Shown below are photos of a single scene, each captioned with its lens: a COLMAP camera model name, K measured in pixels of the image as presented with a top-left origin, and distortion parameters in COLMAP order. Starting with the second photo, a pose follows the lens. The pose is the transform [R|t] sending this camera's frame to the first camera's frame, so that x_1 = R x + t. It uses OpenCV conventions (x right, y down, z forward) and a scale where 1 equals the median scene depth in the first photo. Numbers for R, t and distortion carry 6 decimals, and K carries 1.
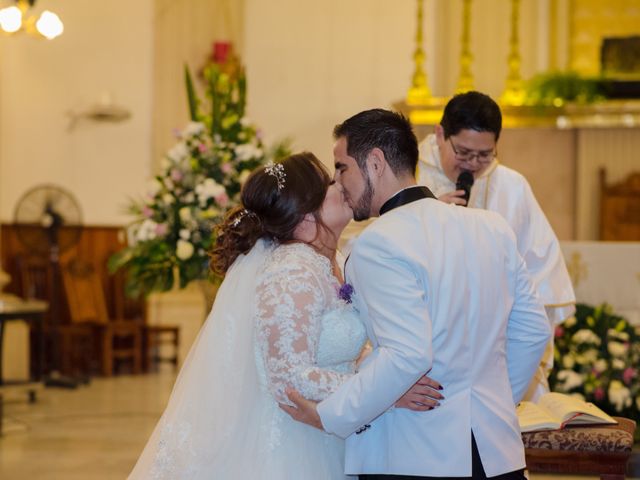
lens RADIAL K [[1818.5, 0, 320.0], [0, 1818.5, 240.0], [0, 0, 1]] dist [0.021843, 0.647945]
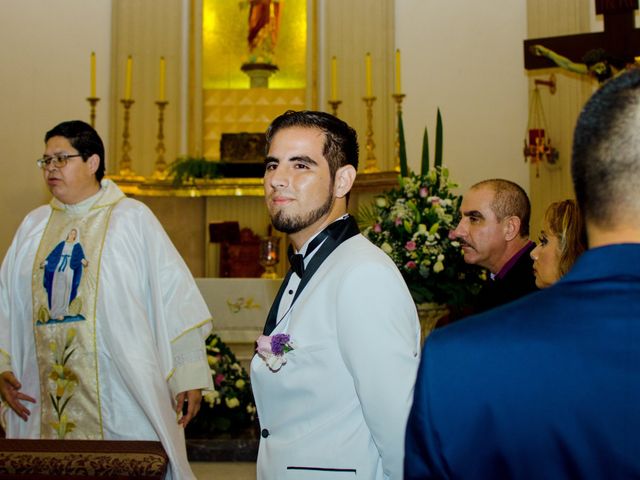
lens RADIAL K [[1149.9, 0, 320.0], [0, 1149.9, 240.0], [0, 0, 1]] dist [-0.188977, 0.123580]
pose [[0.977470, -0.002995, 0.211052, 0.068377], [0.009741, 0.999474, -0.030932, 0.000296], [-0.210849, 0.032292, 0.976985, 0.185411]]
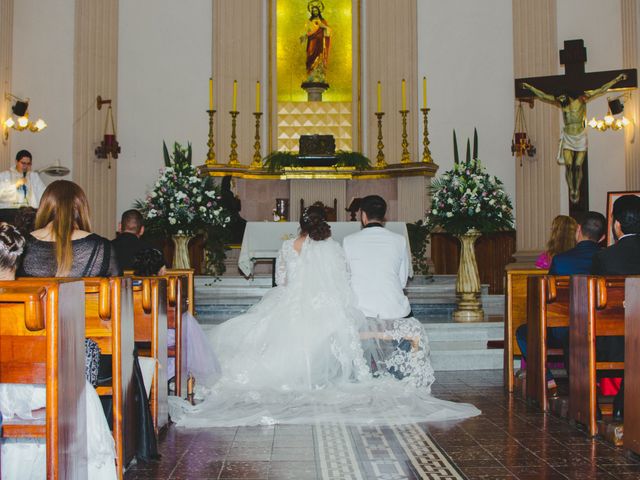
lens RADIAL K [[1149.9, 0, 320.0], [0, 1149.9, 240.0], [0, 0, 1]] dist [-0.188977, 0.123580]
pose [[0.972098, -0.006287, 0.234490, -0.214024], [0.012258, 0.999636, -0.024017, 0.061470], [-0.234254, 0.026221, 0.971822, -0.422167]]
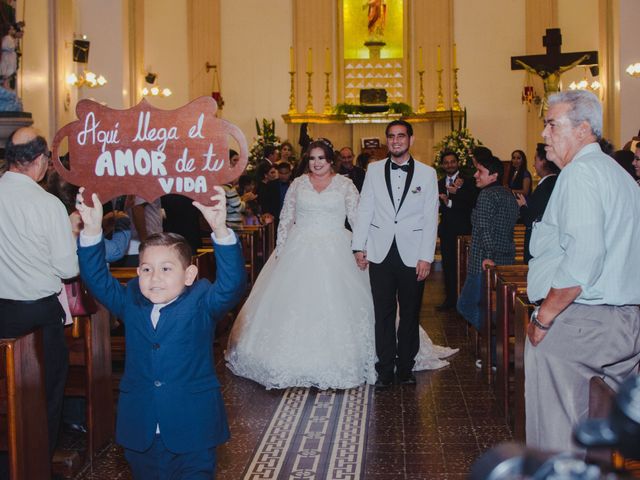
lens RADIAL K [[1149.9, 0, 320.0], [0, 1149.9, 240.0], [0, 0, 1]] dist [-0.188977, 0.123580]
pose [[0.988170, -0.030222, 0.150352, -0.278019], [0.020082, 0.997449, 0.068506, -0.013279], [-0.152039, -0.064676, 0.986256, -1.126862]]
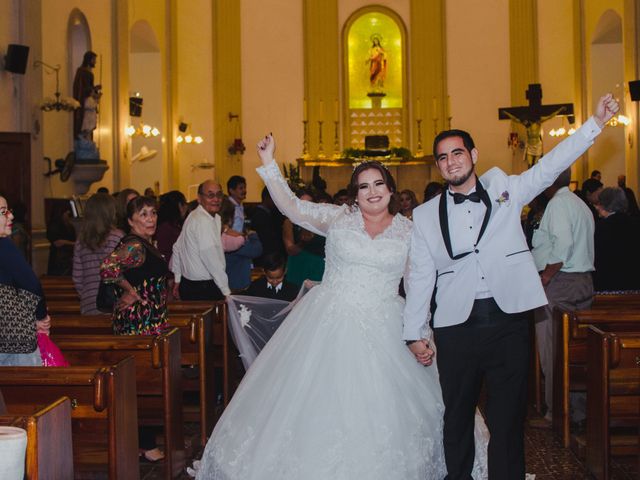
lens RADIAL K [[1129.1, 0, 320.0], [0, 1129.1, 240.0], [0, 0, 1]] dist [-0.274105, -0.001023]
pose [[0.985945, -0.030868, 0.164192, -0.394205], [0.025311, 0.999037, 0.035828, -0.014183], [-0.165139, -0.031168, 0.985778, -1.416244]]
